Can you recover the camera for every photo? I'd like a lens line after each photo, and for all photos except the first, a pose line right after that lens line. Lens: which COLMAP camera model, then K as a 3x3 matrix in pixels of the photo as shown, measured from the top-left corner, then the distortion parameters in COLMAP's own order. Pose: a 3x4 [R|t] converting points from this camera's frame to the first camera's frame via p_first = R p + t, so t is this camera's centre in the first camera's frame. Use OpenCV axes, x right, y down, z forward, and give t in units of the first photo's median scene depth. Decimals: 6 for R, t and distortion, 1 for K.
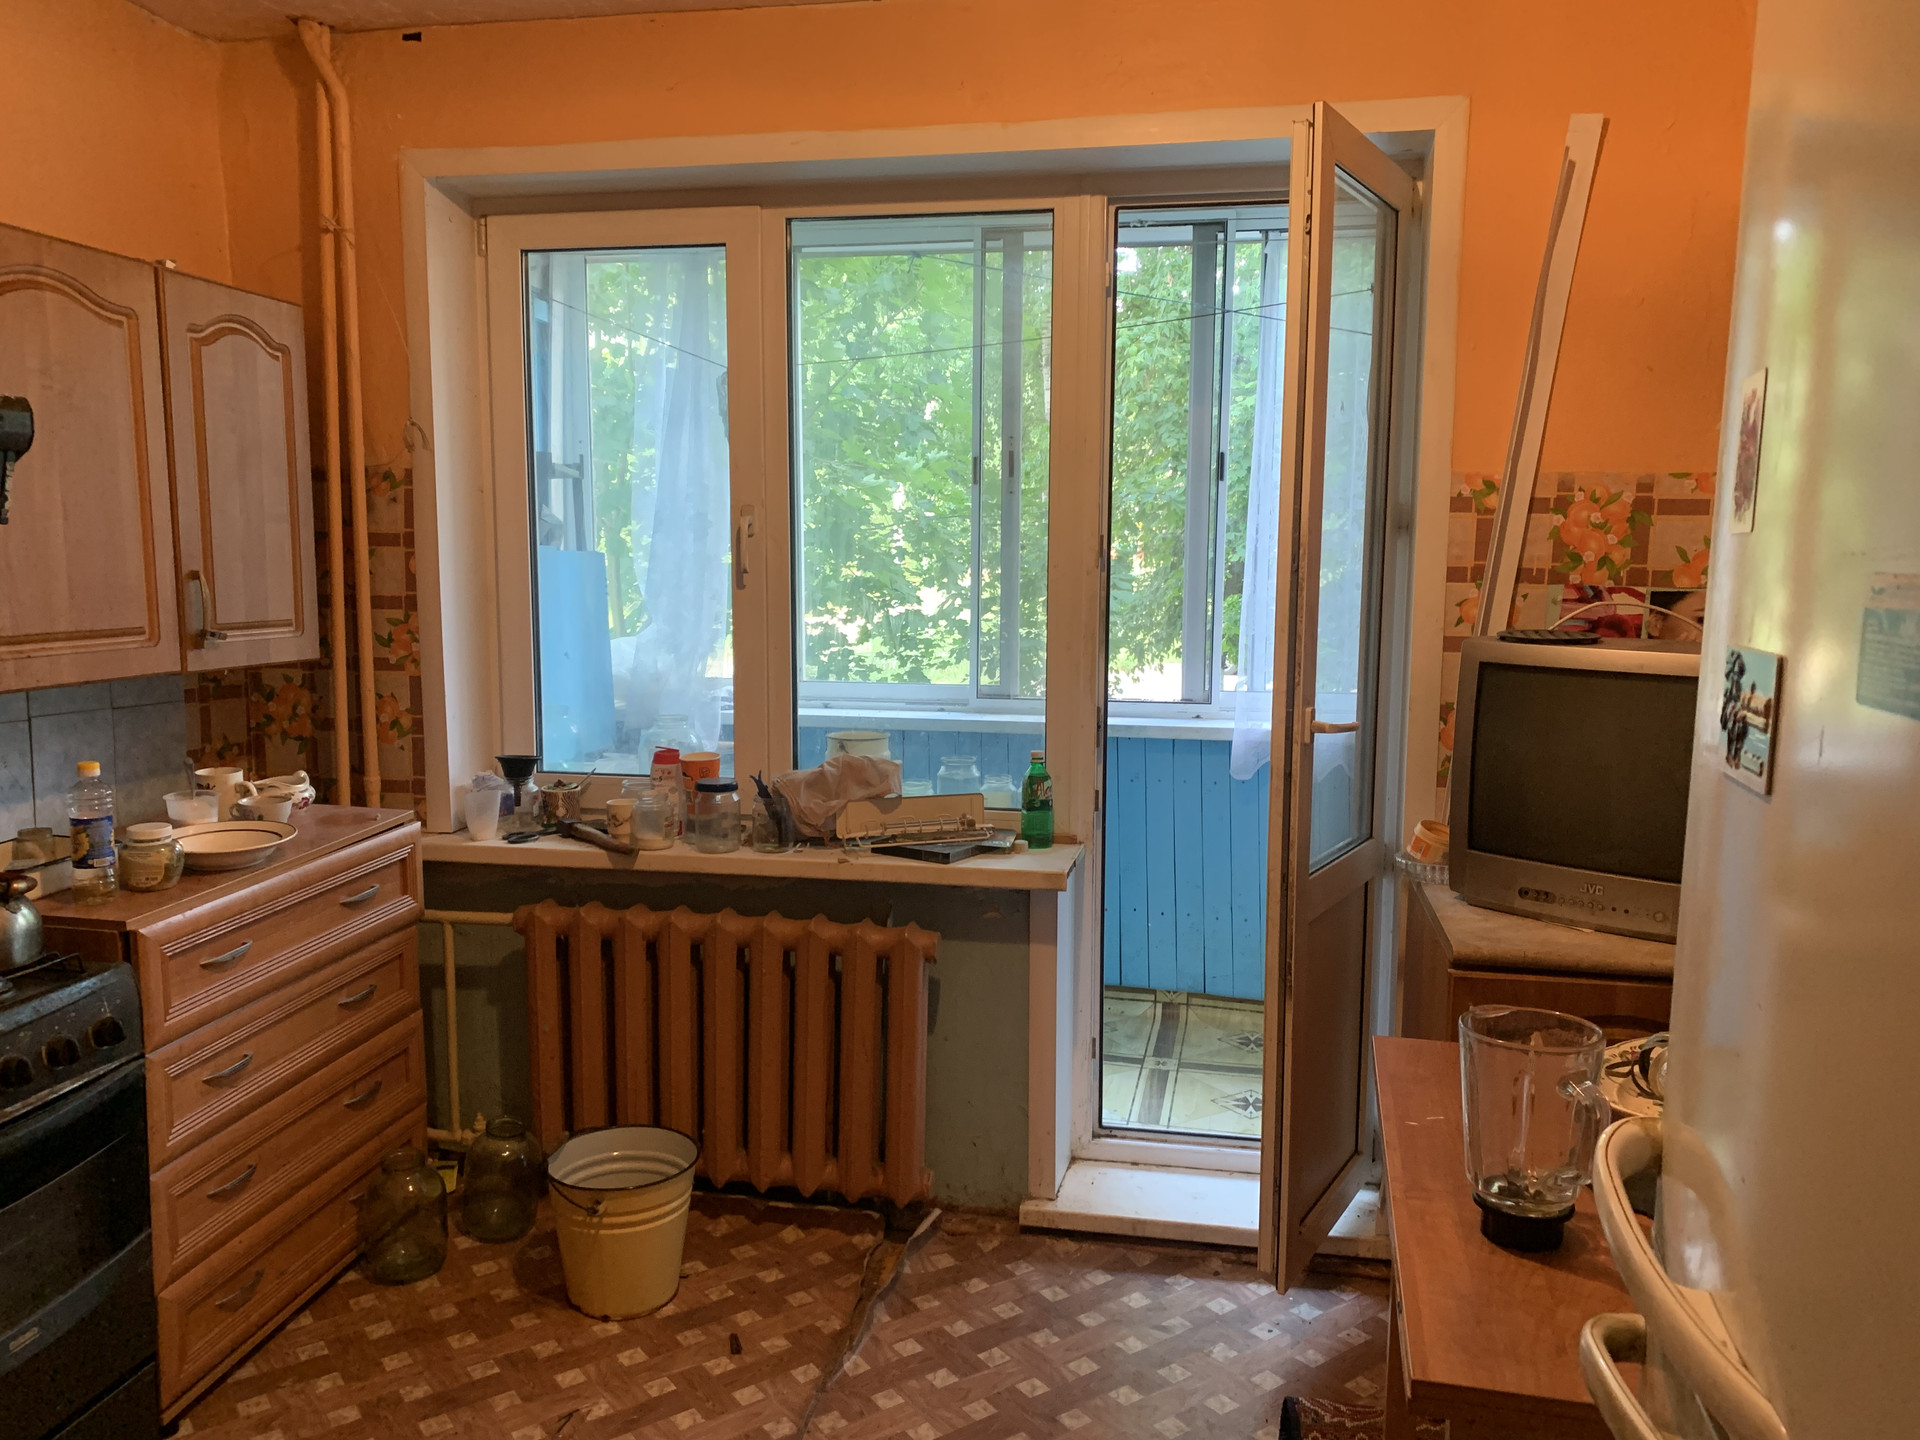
lens RADIAL K [[1463.2, 0, 957.2], [0, 1463.2, 729.1], [0, 0, 1]] dist [0.031823, -0.028440]
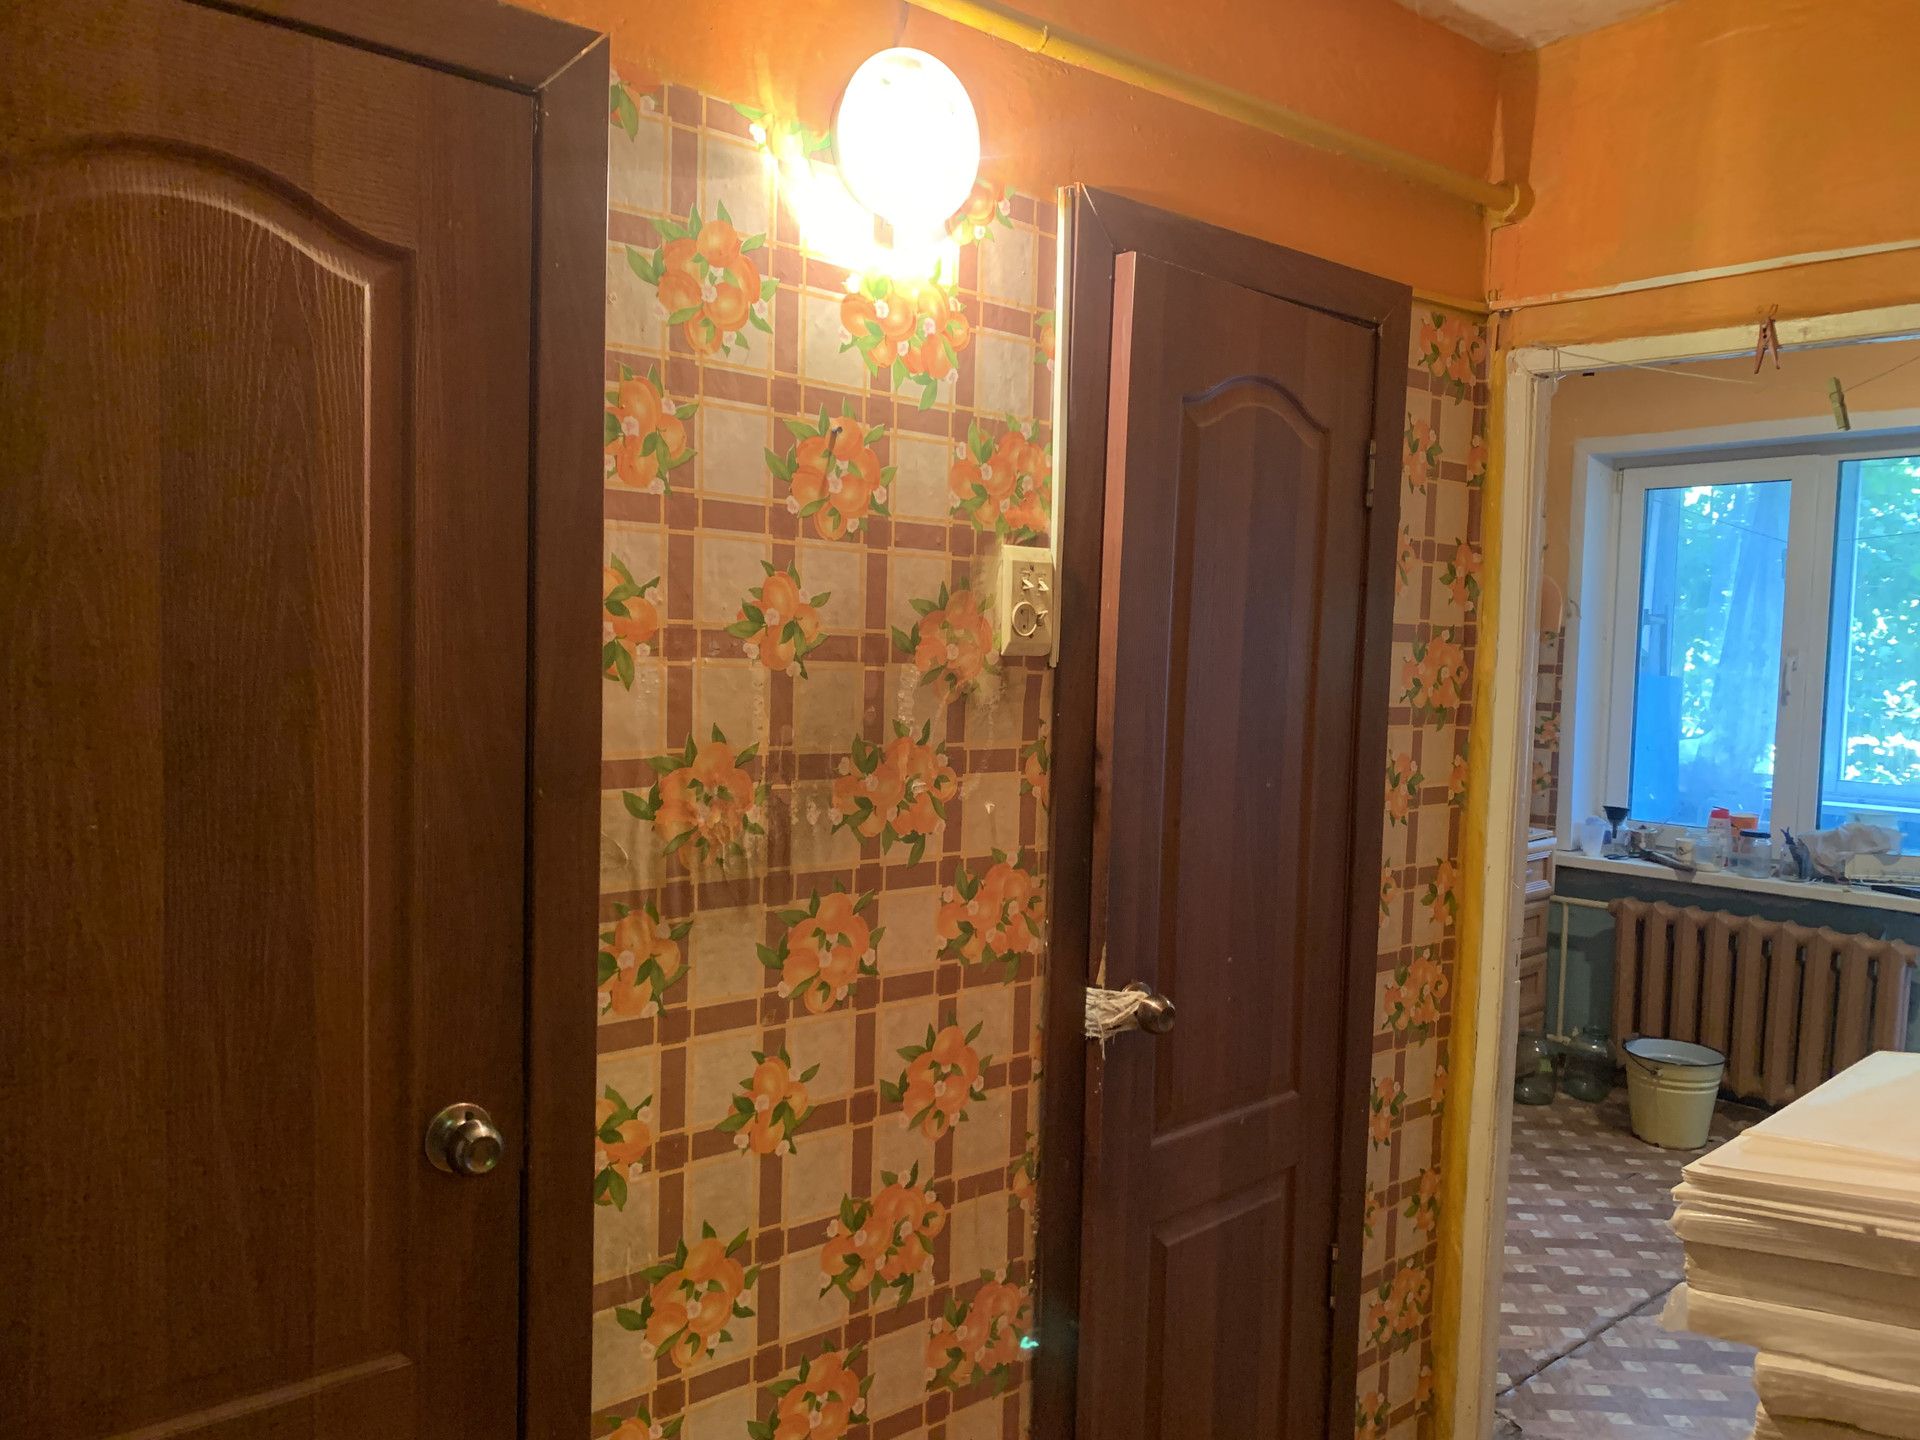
lens RADIAL K [[1510.2, 0, 960.8], [0, 1510.2, 759.0], [0, 0, 1]] dist [0.000224, 0.009646]
pose [[0.790807, 0.054508, -0.609634, 0.133298], [-0.088890, 0.995695, -0.026280, 0.074745], [0.605576, 0.074973, 0.792248, -0.734638]]
